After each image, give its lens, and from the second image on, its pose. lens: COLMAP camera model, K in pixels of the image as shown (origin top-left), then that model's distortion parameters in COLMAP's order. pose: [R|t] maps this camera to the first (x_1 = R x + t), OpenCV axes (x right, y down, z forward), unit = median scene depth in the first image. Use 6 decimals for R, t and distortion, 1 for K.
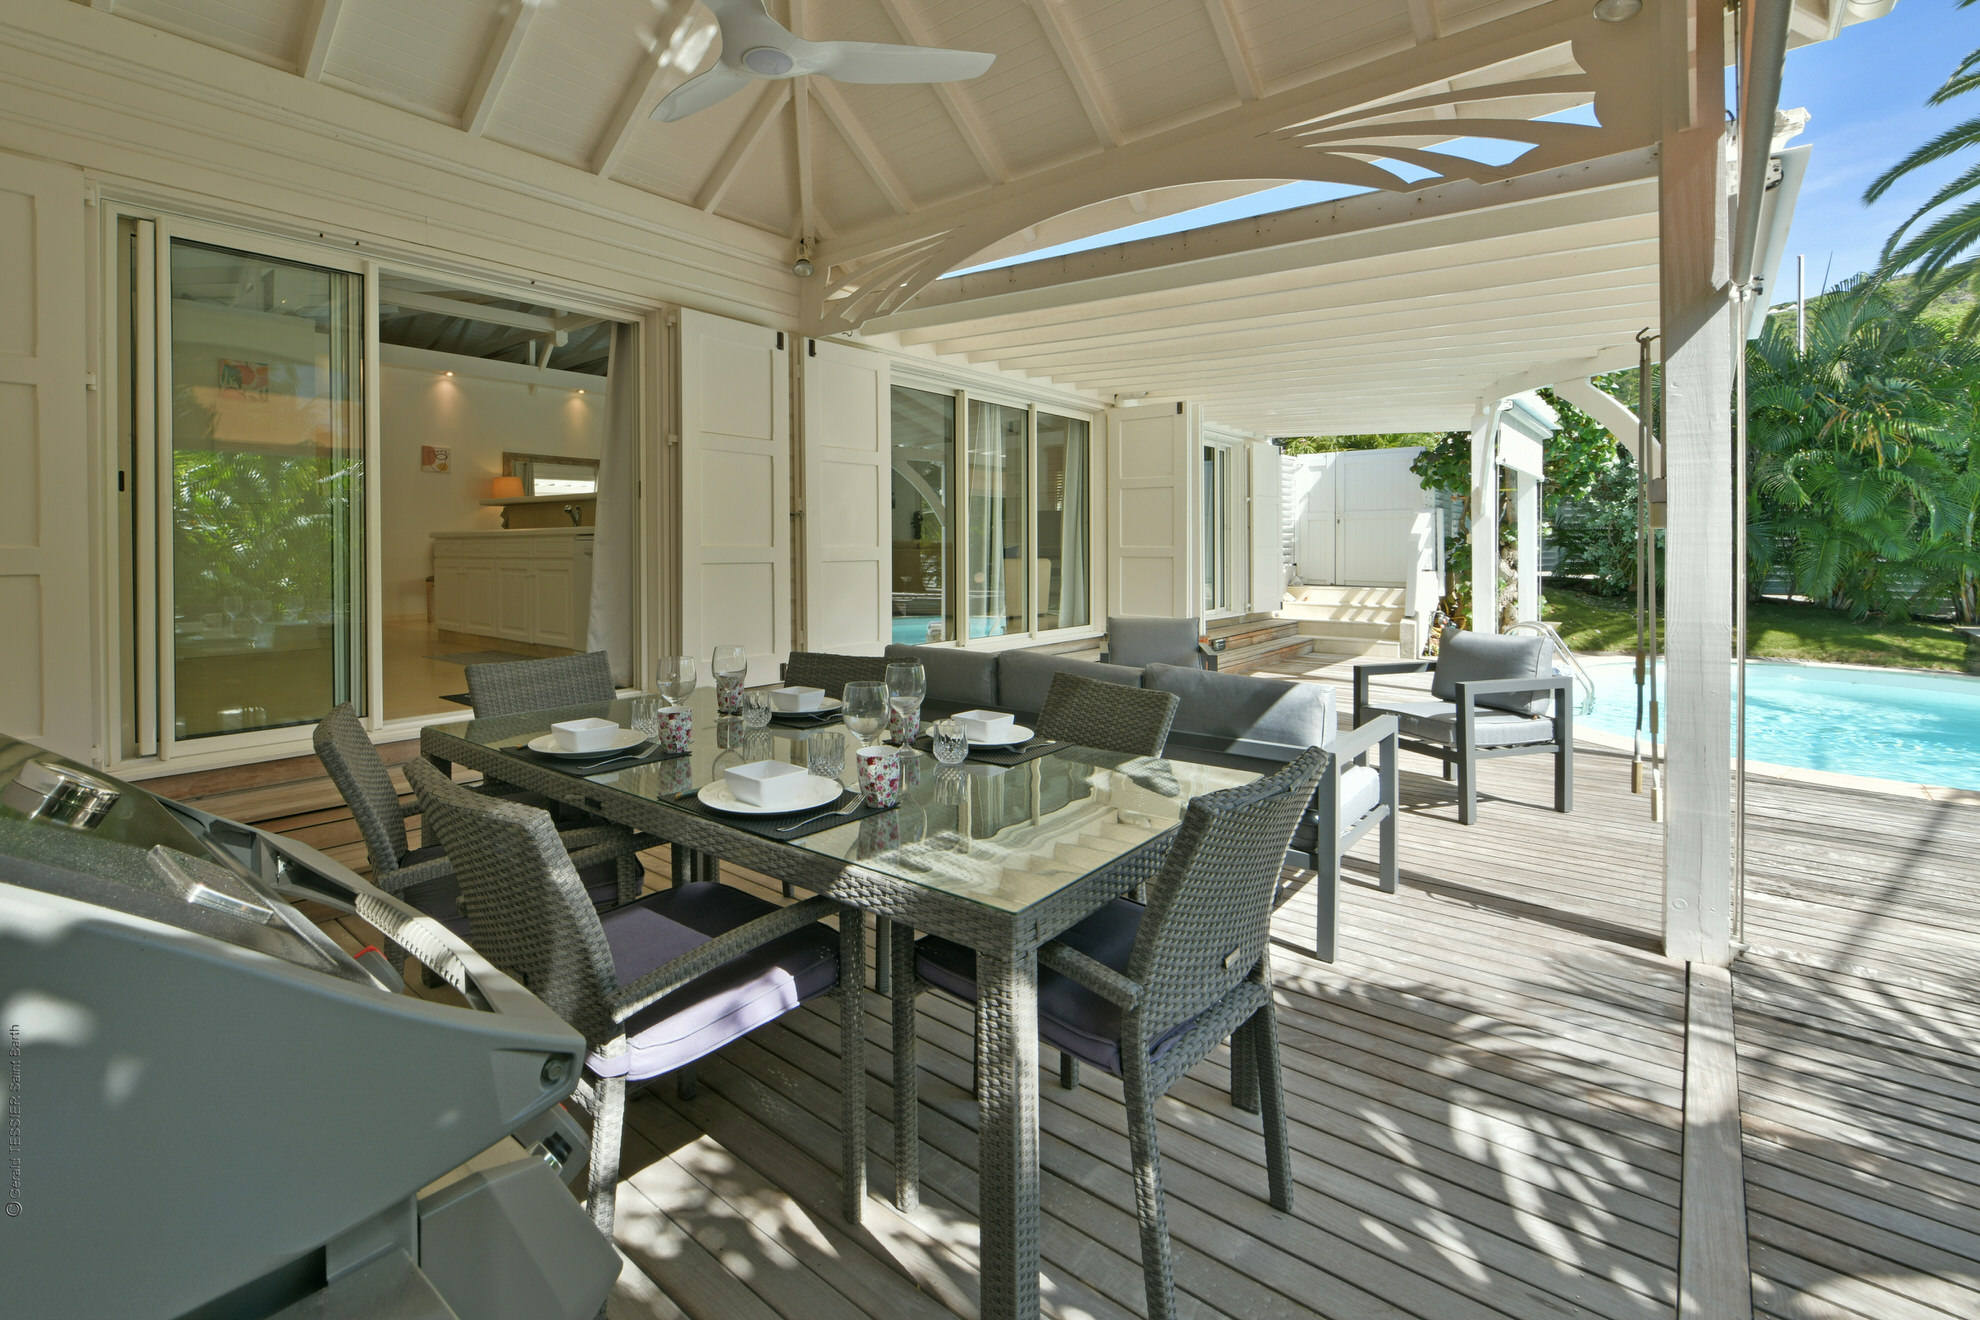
lens RADIAL K [[867.8, 0, 1063.4], [0, 867.8, 602.6], [0, 0, 1]] dist [0.000626, 0.000859]
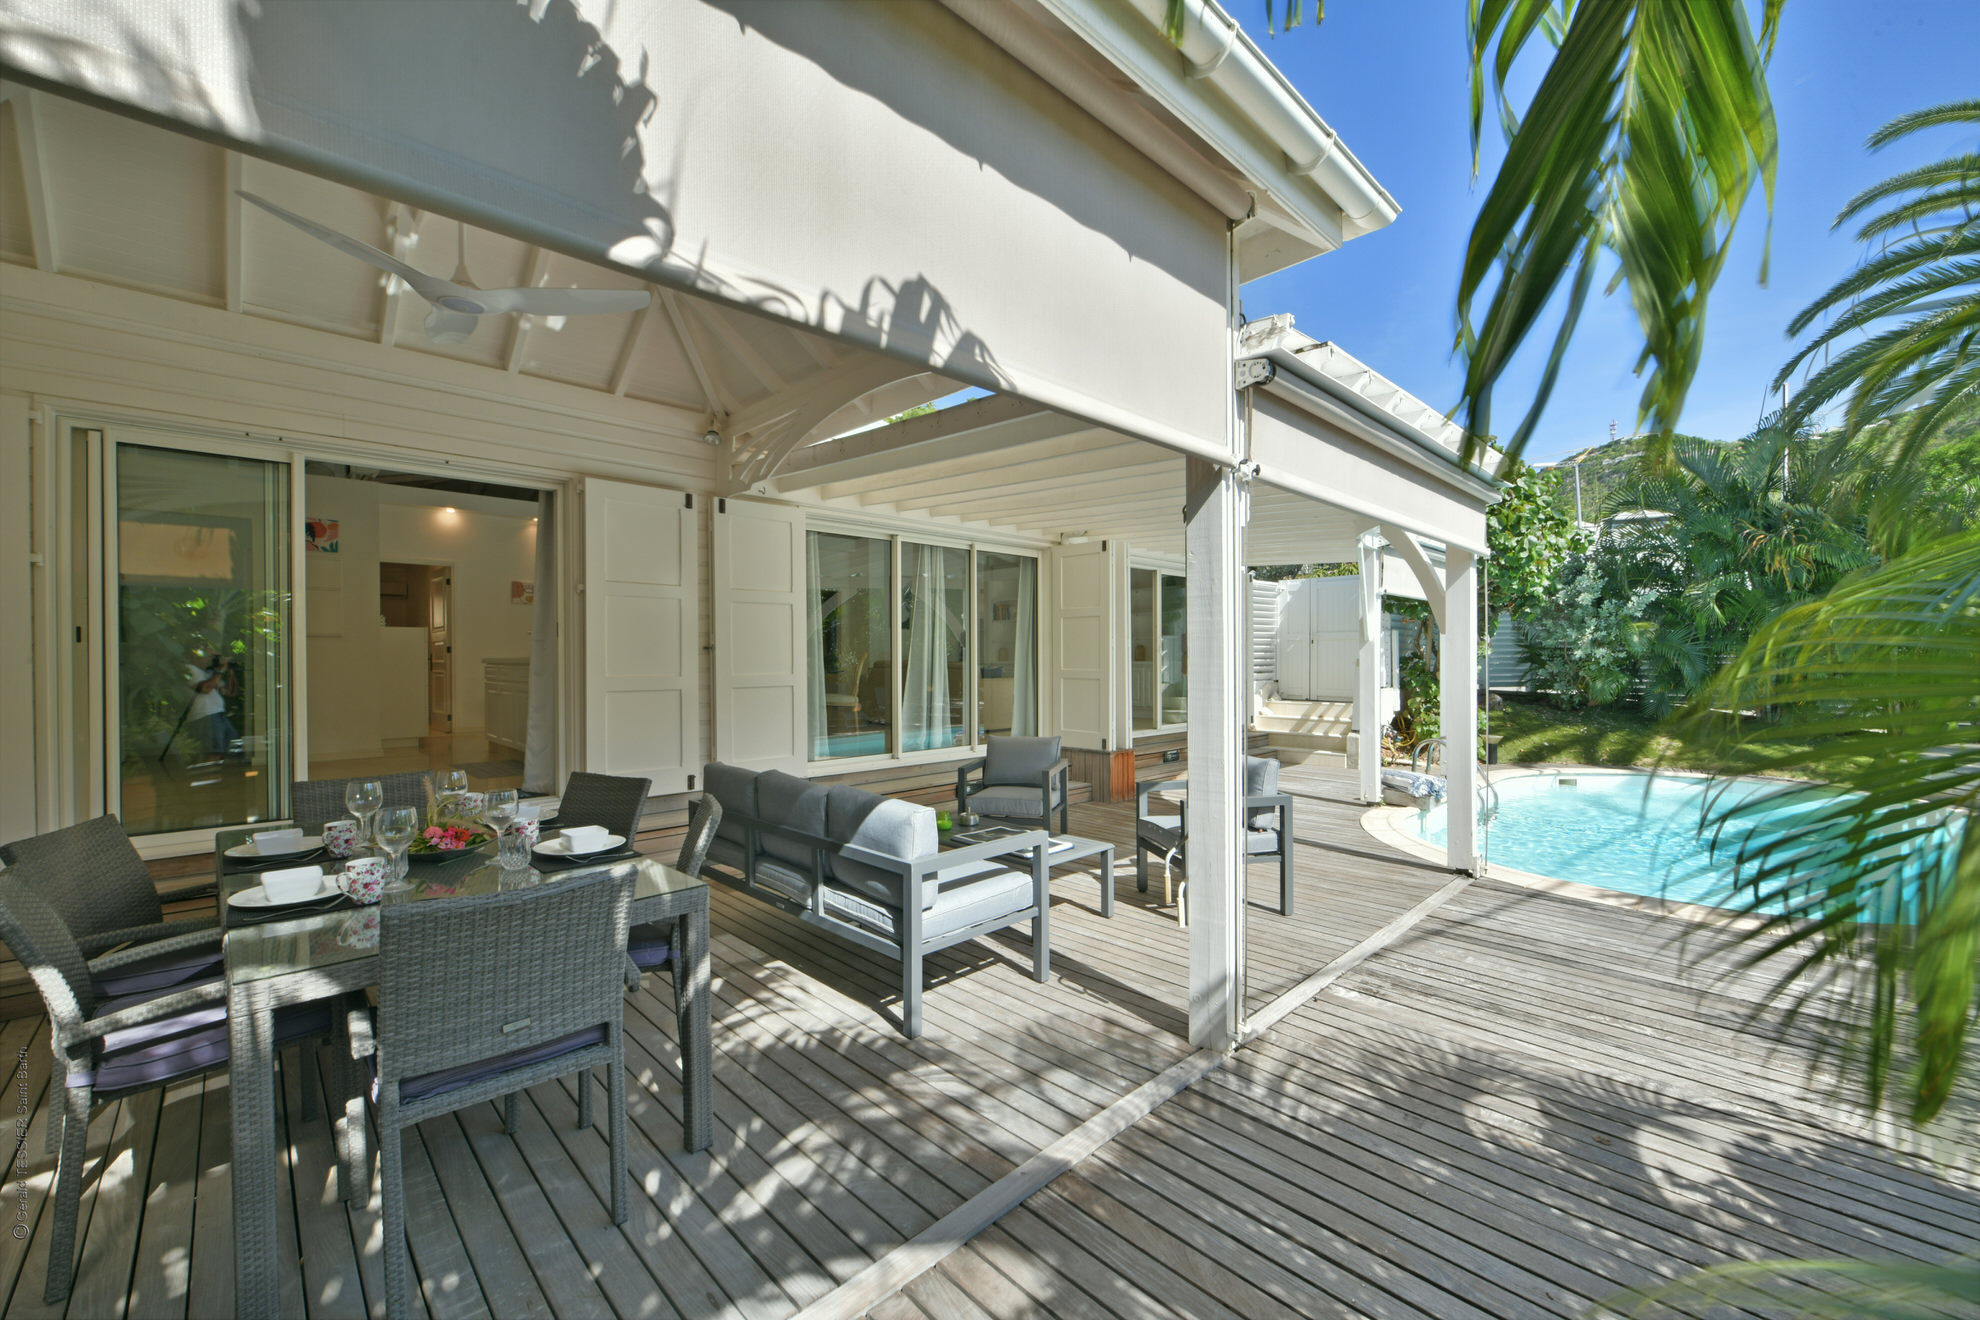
lens RADIAL K [[812.1, 0, 1151.0], [0, 812.1, 700.2], [0, 0, 1]] dist [0.000551, 0.000640]
pose [[0.997257, -0.000072, -0.074014, 0.426886], [-0.000518, 0.999968, -0.007956, -0.025480], [0.074012, 0.007972, 0.997225, -0.056867]]
